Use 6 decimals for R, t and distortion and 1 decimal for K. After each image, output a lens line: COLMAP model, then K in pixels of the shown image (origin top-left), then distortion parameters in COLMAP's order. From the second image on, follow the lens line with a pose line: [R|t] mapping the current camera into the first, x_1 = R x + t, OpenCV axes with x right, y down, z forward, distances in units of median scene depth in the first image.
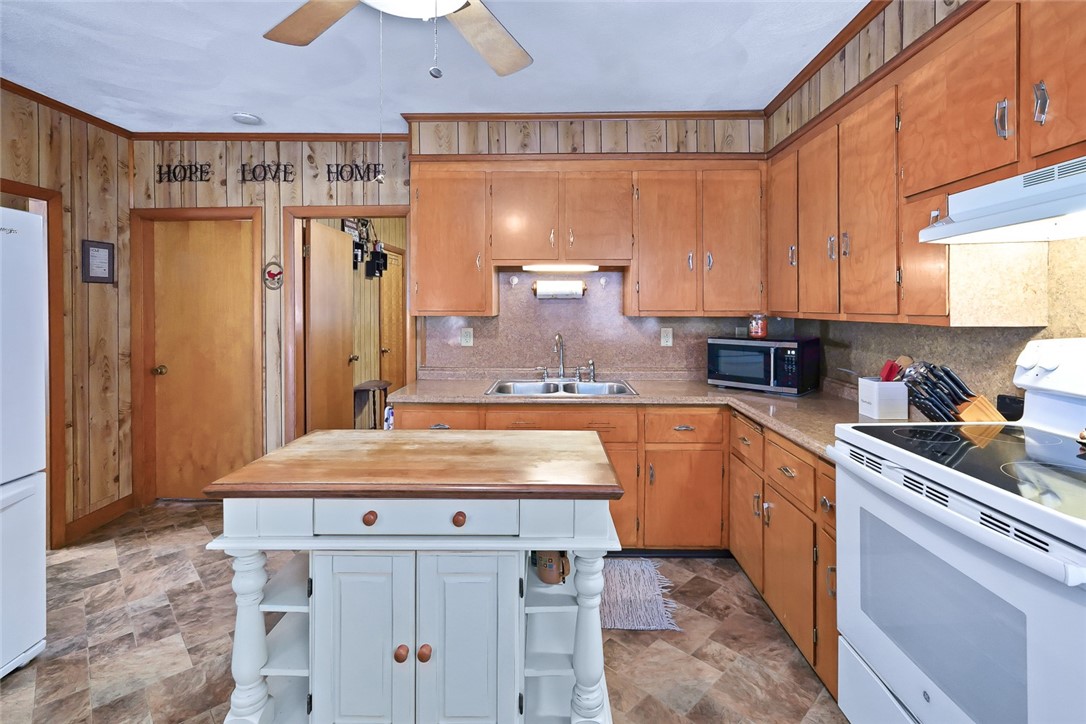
lens RADIAL K [[499.2, 0, 549.8], [0, 499.2, 310.3], [0, 0, 1]] dist [-0.018779, 0.006403]
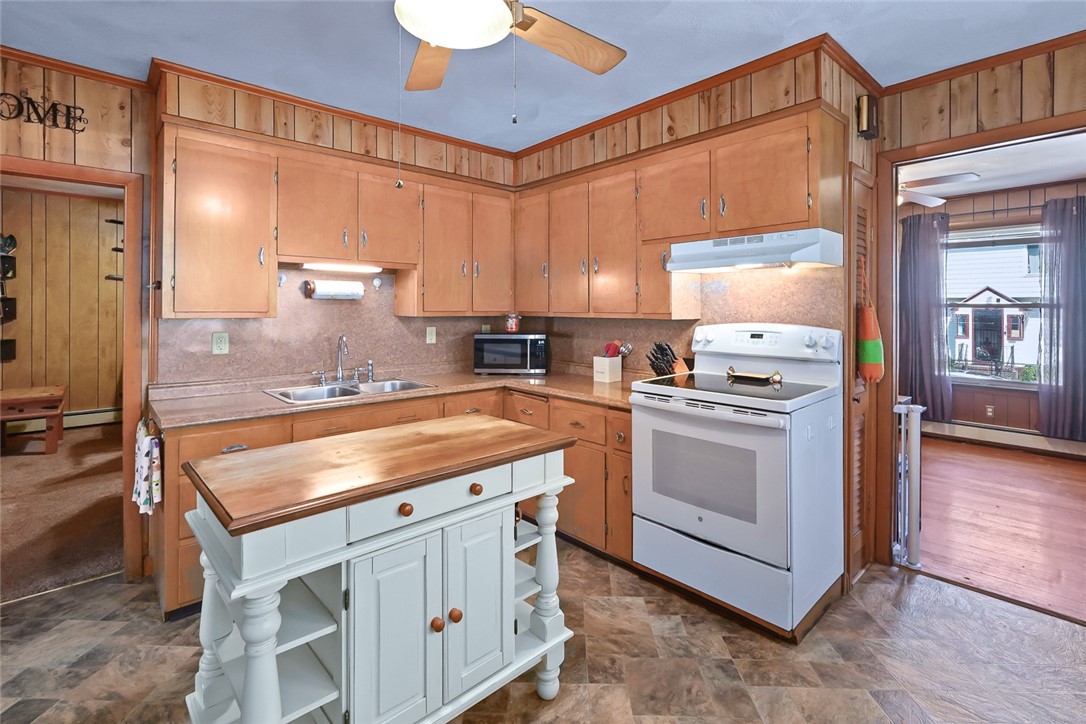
lens RADIAL K [[499.2, 0, 551.4], [0, 499.2, 307.8], [0, 0, 1]] dist [-0.018779, 0.006403]
pose [[0.722675, 0.003901, 0.691177, -0.379142], [0.001831, 0.999970, -0.007559, 0.001957], [-0.691186, 0.006728, 0.722646, 0.014132]]
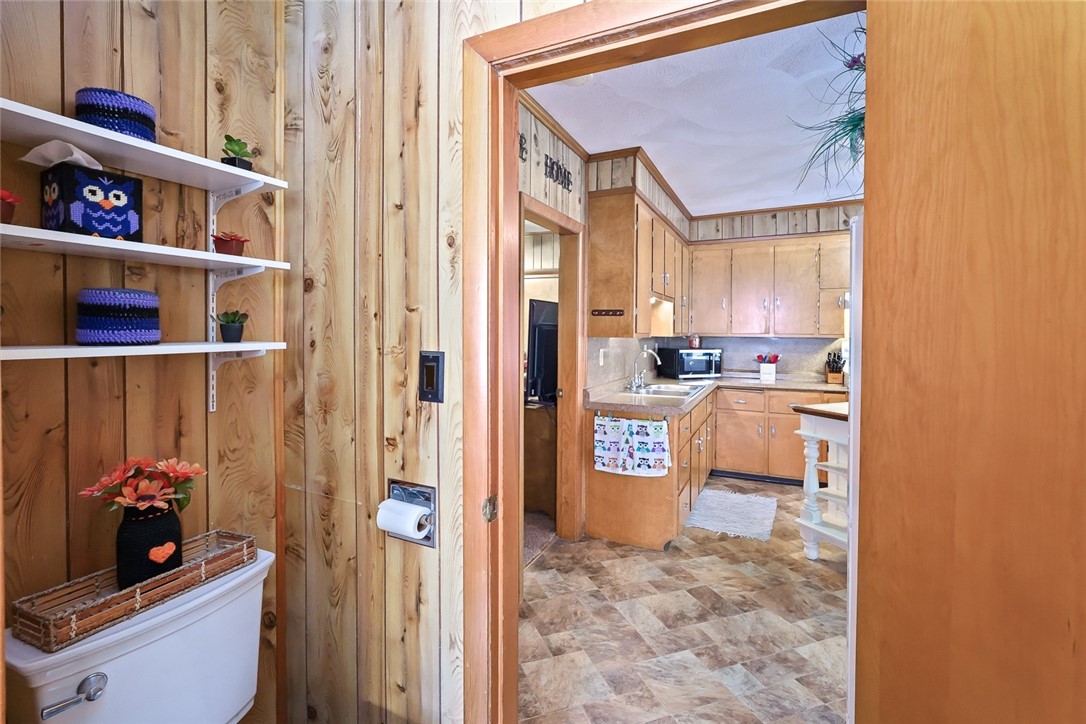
lens RADIAL K [[499.2, 0, 536.5], [0, 499.2, 334.4], [0, 0, 1]] dist [-0.018779, 0.006403]
pose [[0.420248, -0.003309, 0.907403, -1.362241], [0.000290, 0.999994, 0.003513, 0.000819], [-0.907409, -0.001213, 0.420246, 0.755716]]
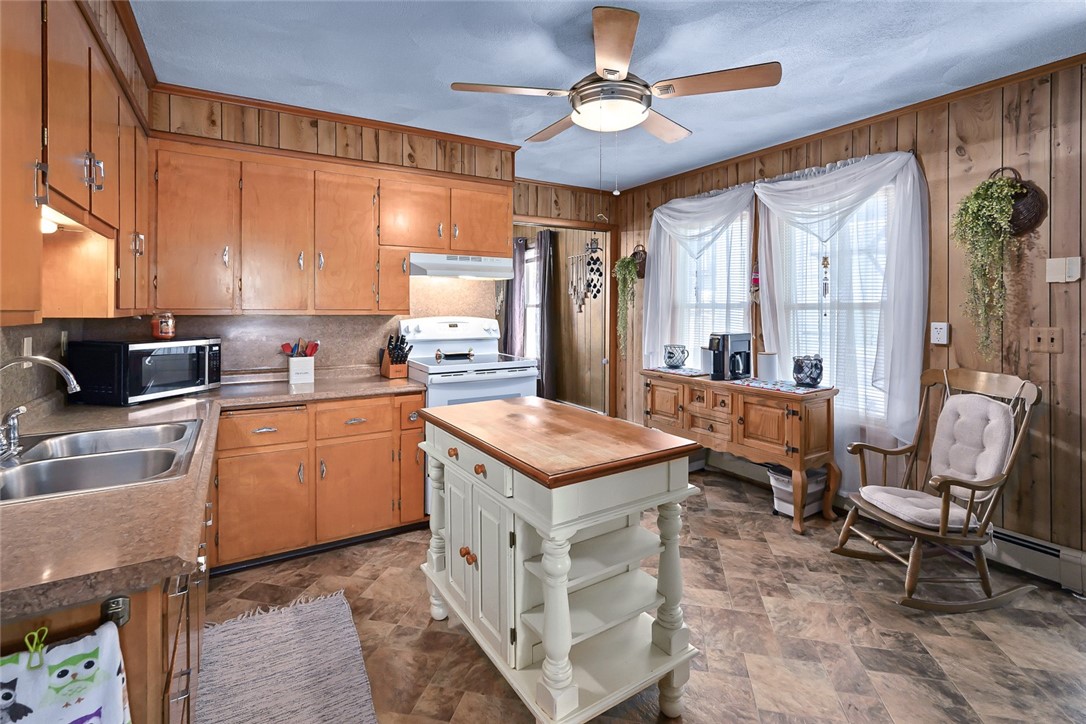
lens RADIAL K [[499.2, 0, 547.2], [0, 499.2, 309.9], [0, 0, 1]] dist [-0.018779, 0.006403]
pose [[-0.545349, -0.000498, 0.838209, -0.683144], [0.003072, 0.999992, 0.002593, 0.004422], [-0.838204, 0.003989, -0.545343, 0.890744]]
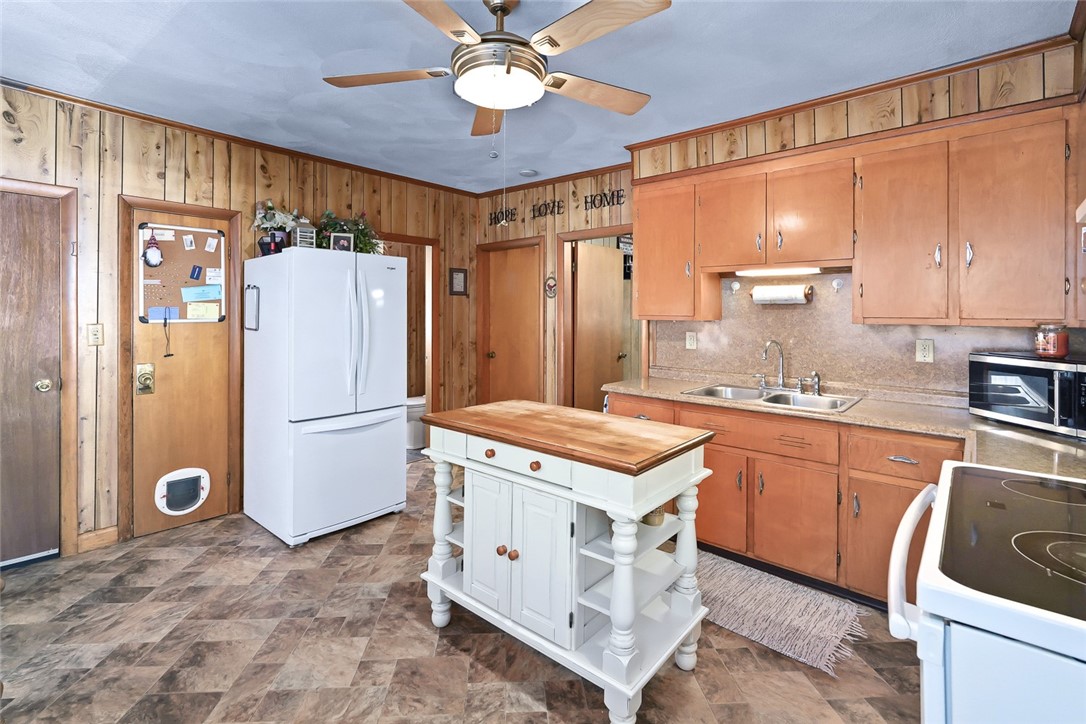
lens RADIAL K [[499.2, 0, 539.0], [0, 499.2, 313.7], [0, 0, 1]] dist [-0.018779, 0.006403]
pose [[0.755965, 0.007075, -0.654573, 0.319182], [-0.009568, 0.999954, -0.000242, -0.000036], [0.654542, 0.006446, 0.755998, -0.015627]]
